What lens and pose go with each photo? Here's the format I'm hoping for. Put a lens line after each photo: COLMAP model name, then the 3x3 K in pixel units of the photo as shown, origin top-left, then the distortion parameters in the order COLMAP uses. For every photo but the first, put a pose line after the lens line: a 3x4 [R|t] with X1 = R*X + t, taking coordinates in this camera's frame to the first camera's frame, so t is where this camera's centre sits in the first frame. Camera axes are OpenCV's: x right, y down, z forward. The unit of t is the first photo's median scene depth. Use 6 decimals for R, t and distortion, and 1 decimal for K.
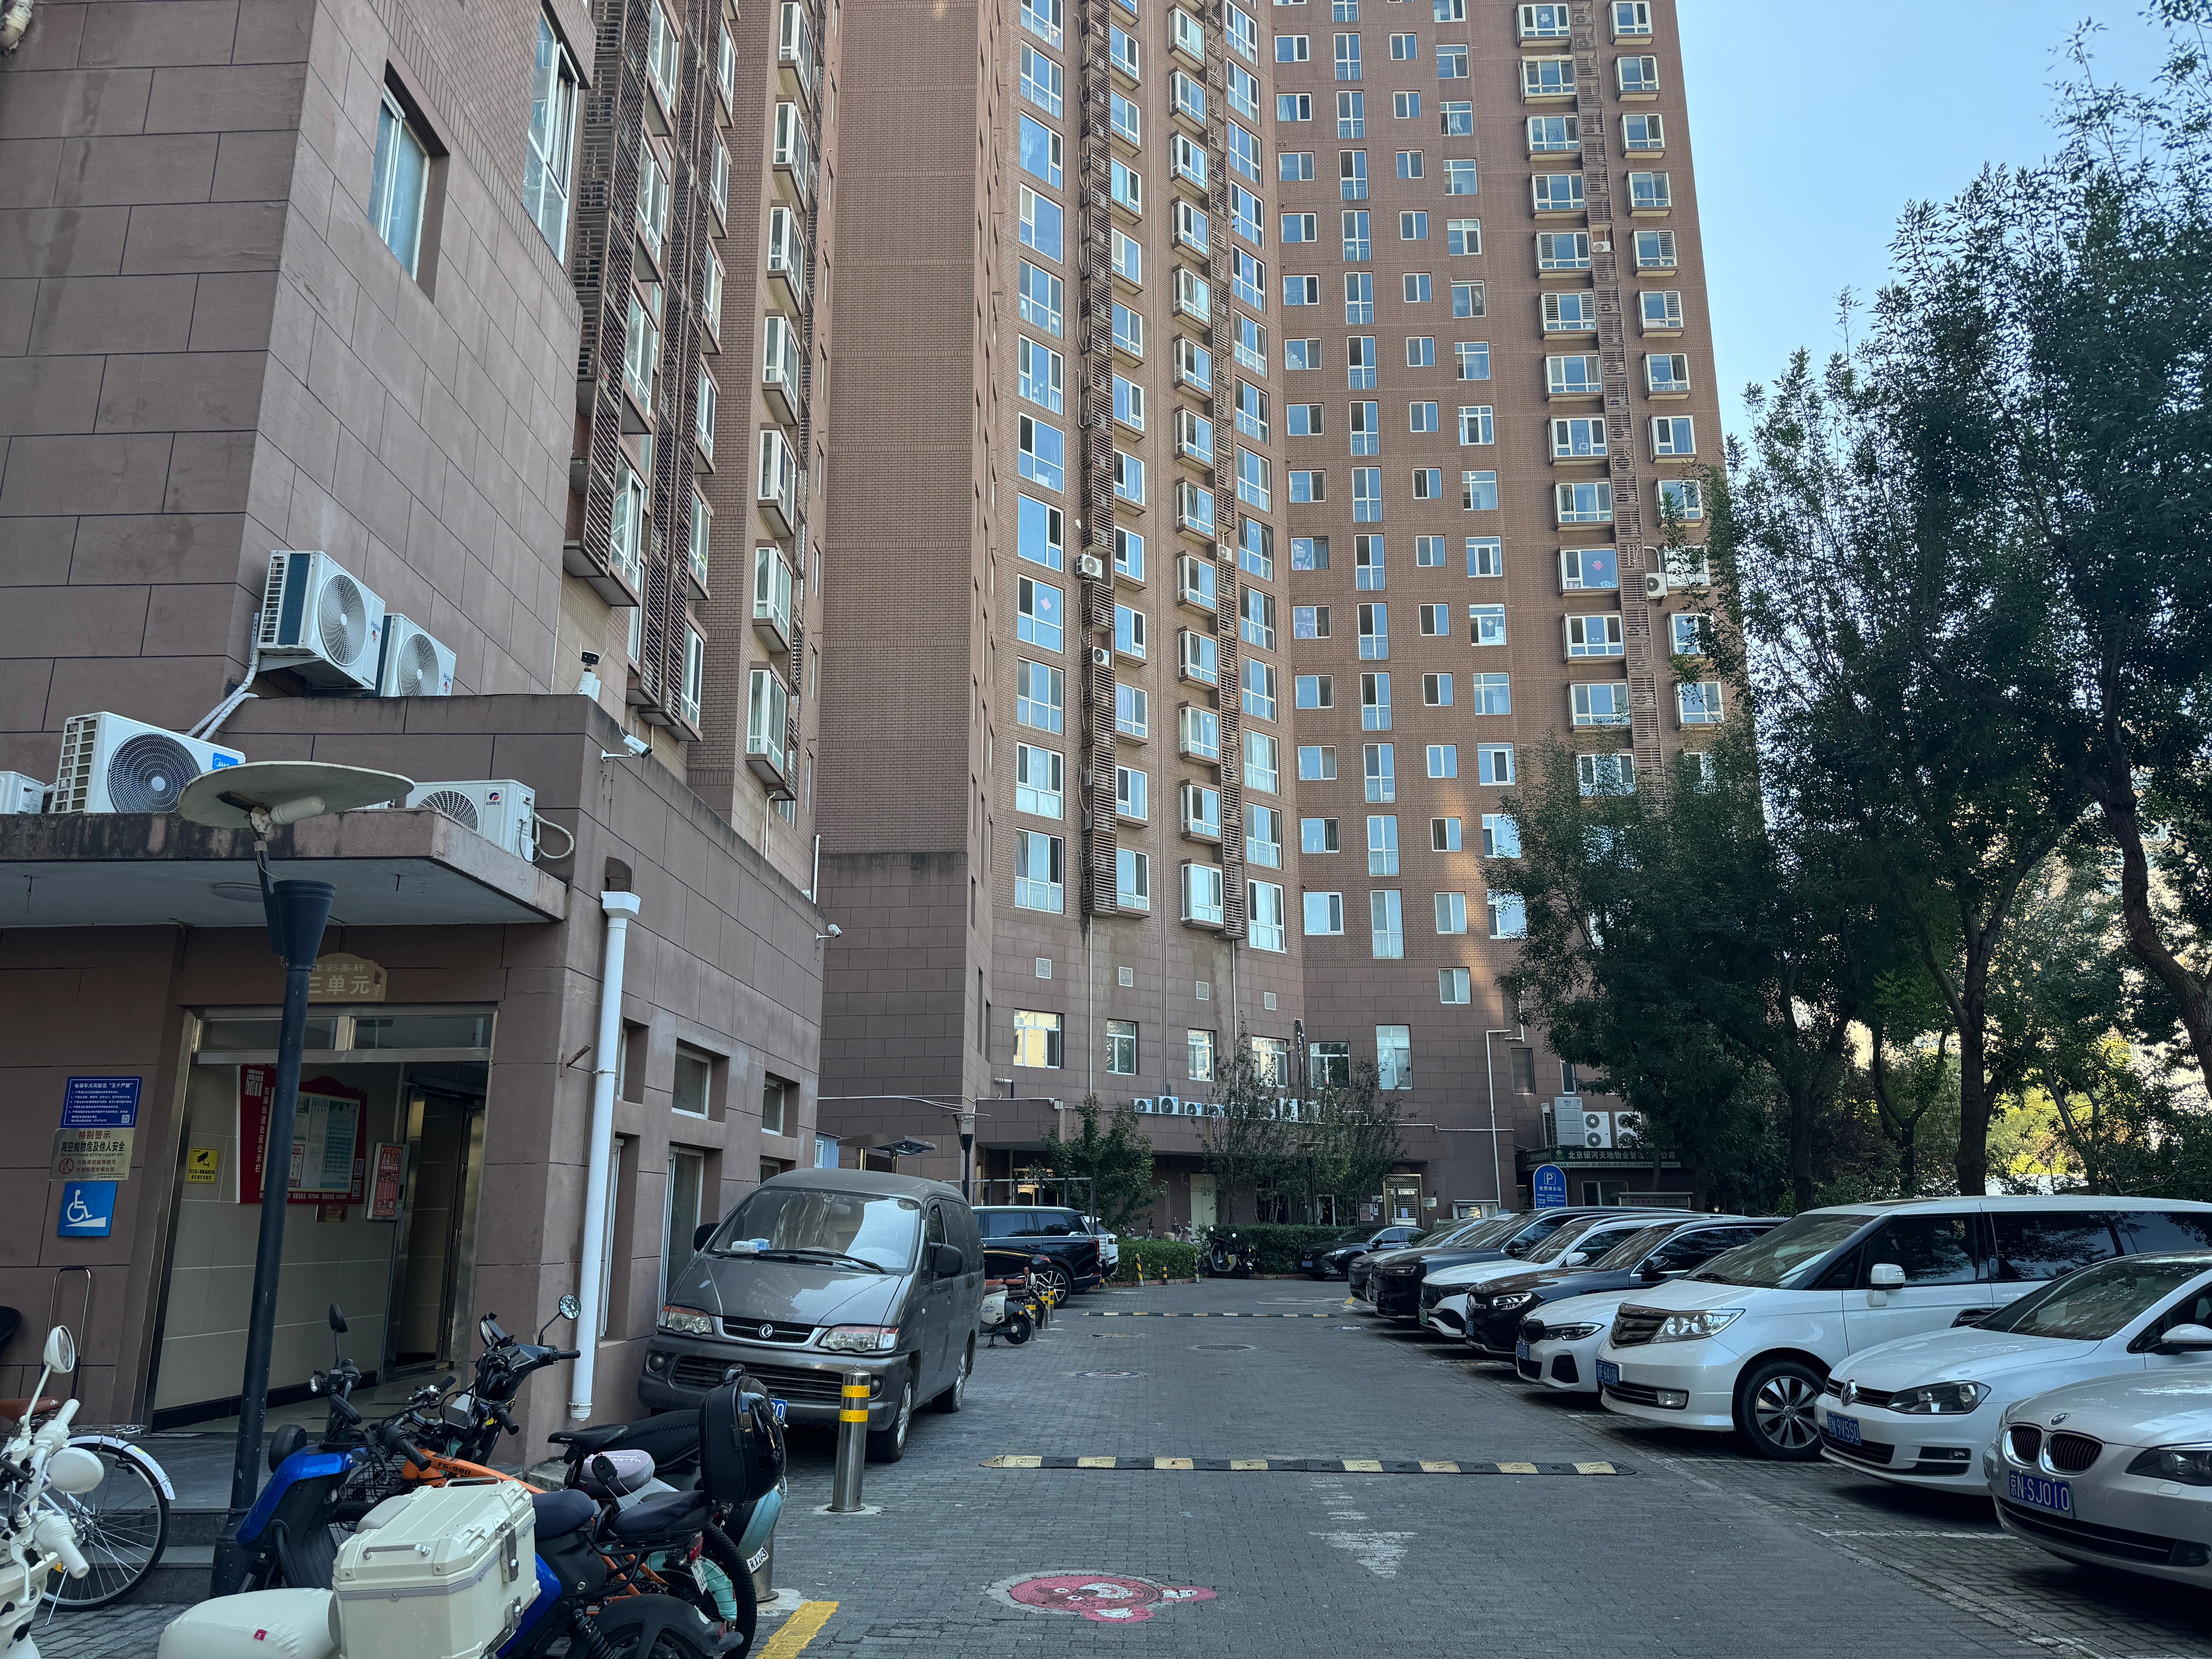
lens RADIAL K [[1548.5, 0, 1113.5], [0, 1548.5, 841.7], [0, 0, 1]] dist [0.032882, -0.032588]
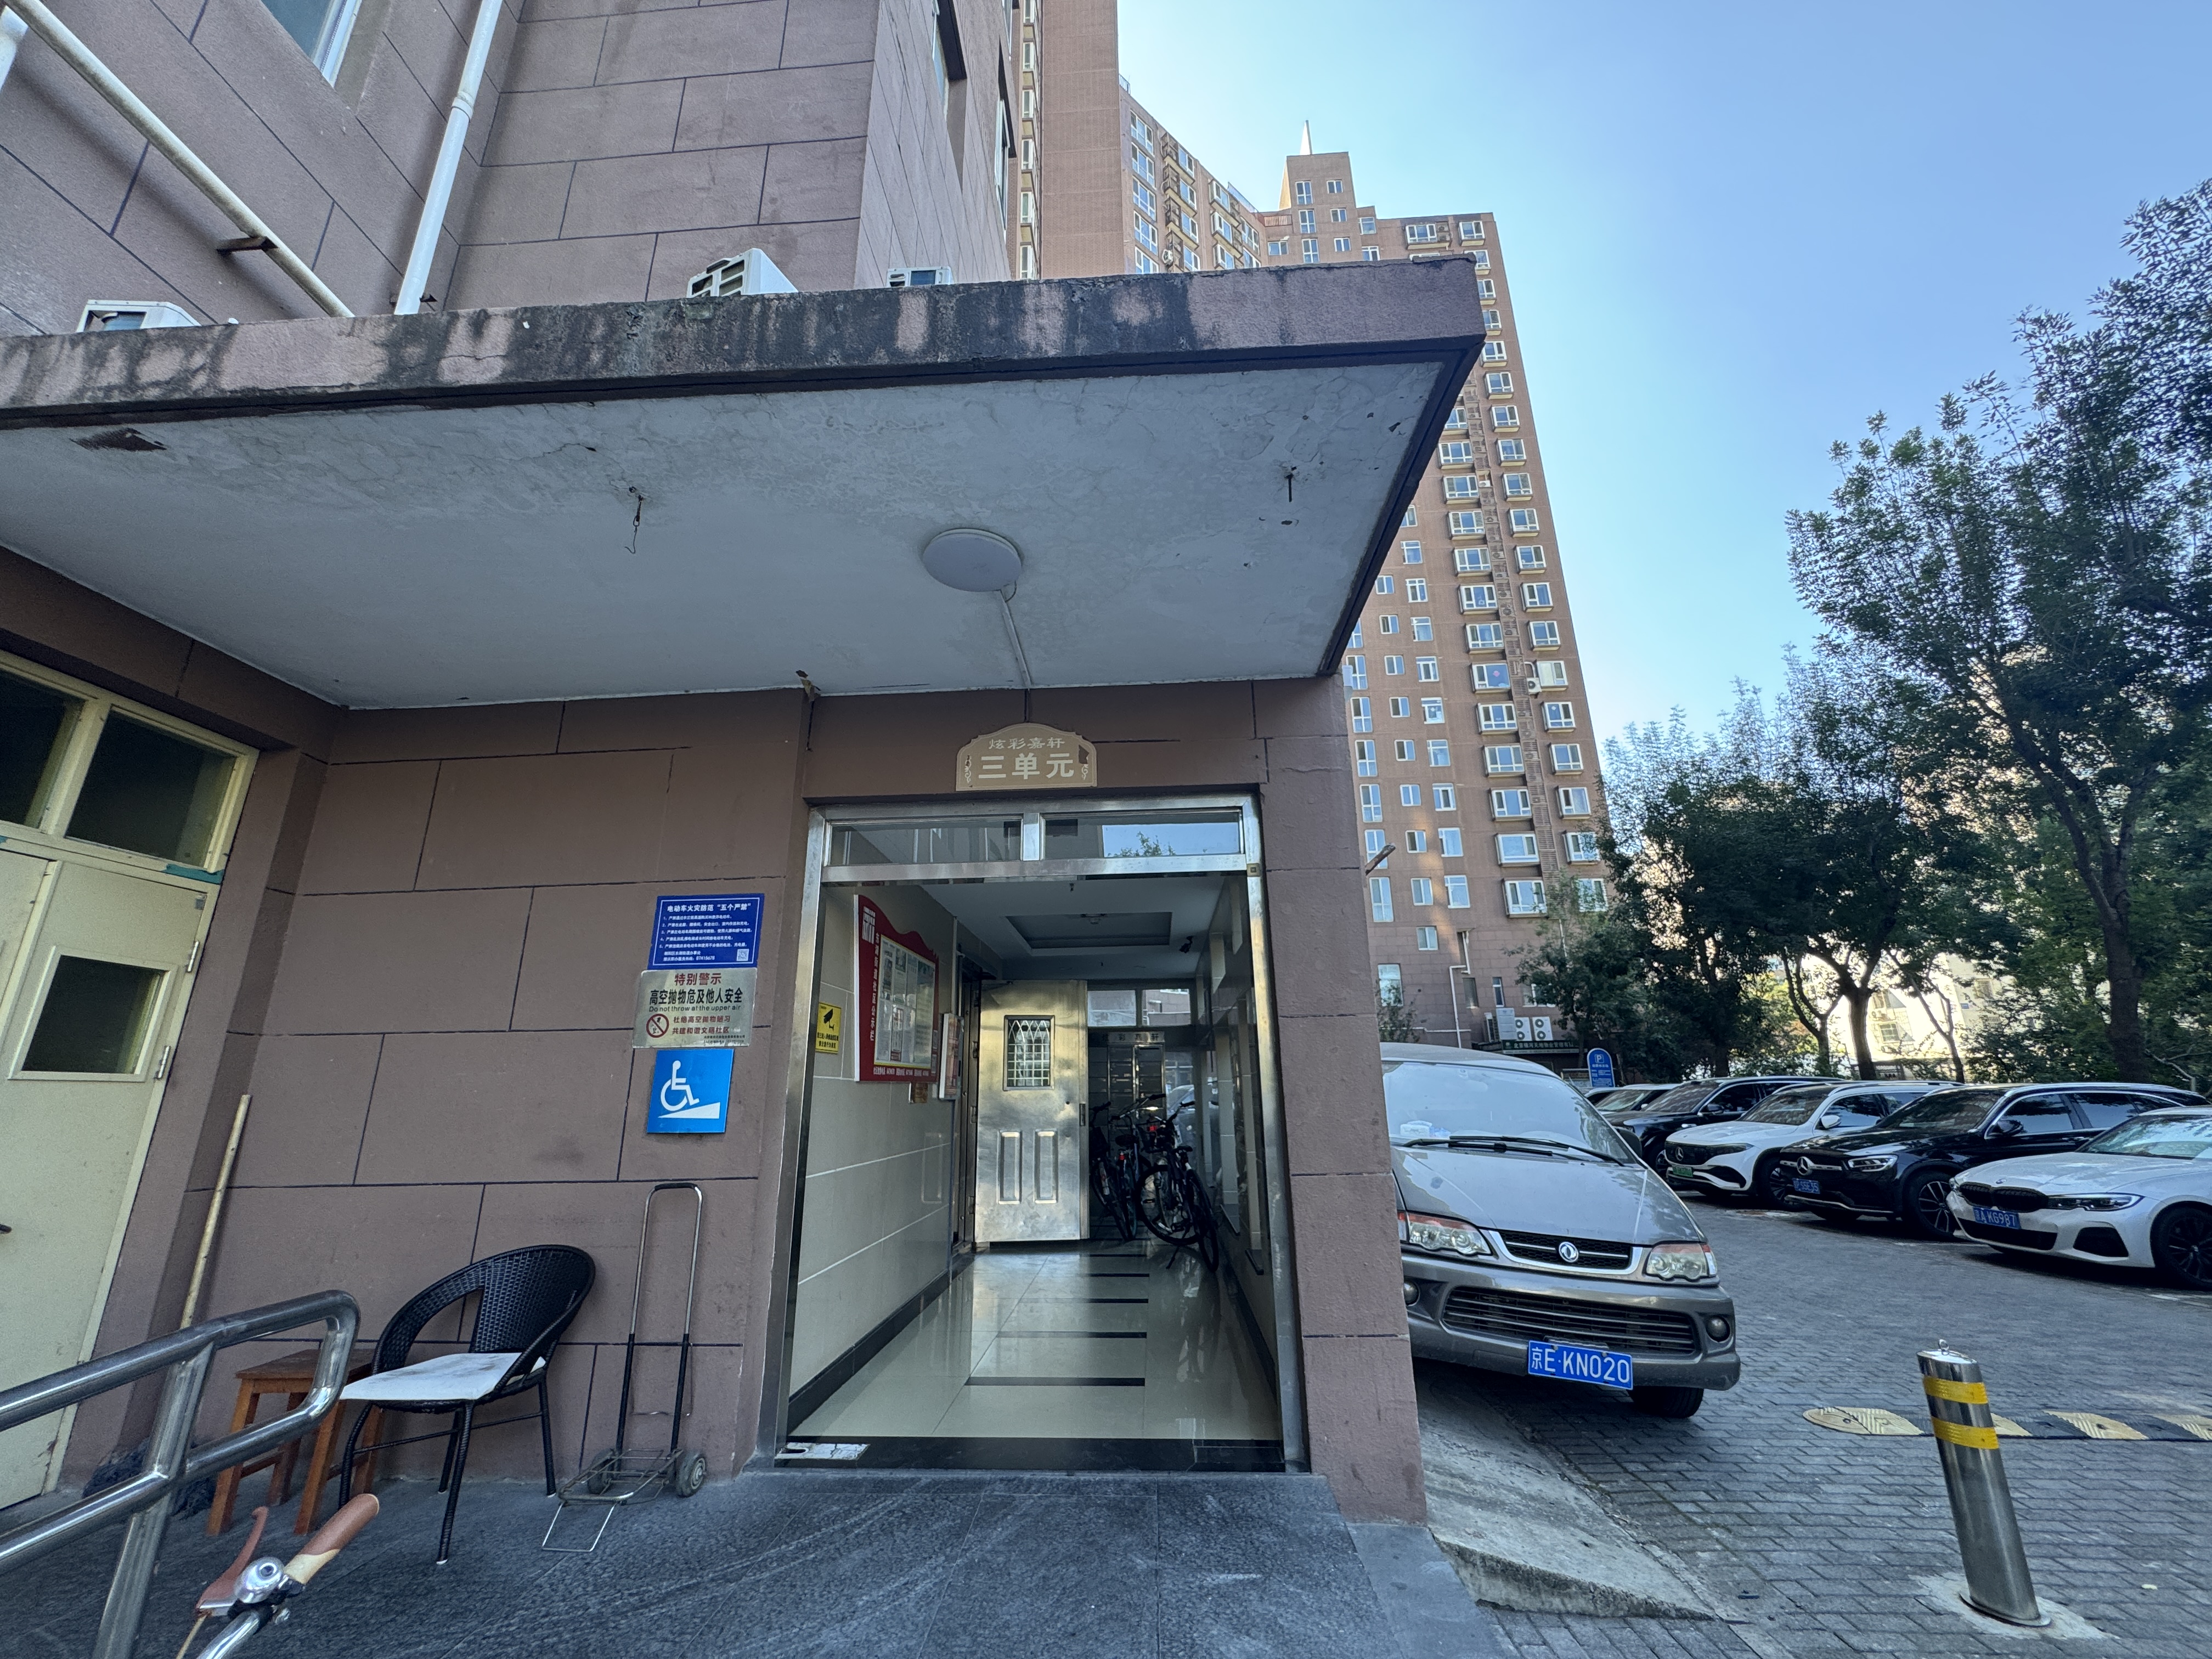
lens RADIAL K [[880.1, 0, 1106.0], [0, 880.1, 829.5], [0, 0, 1]] dist [-0.002367, -0.000725]
pose [[0.999490, -0.017177, -0.026907, -0.407677], [0.015804, 0.998603, -0.050419, 0.127237], [0.027735, 0.049968, 0.998366, 0.545337]]
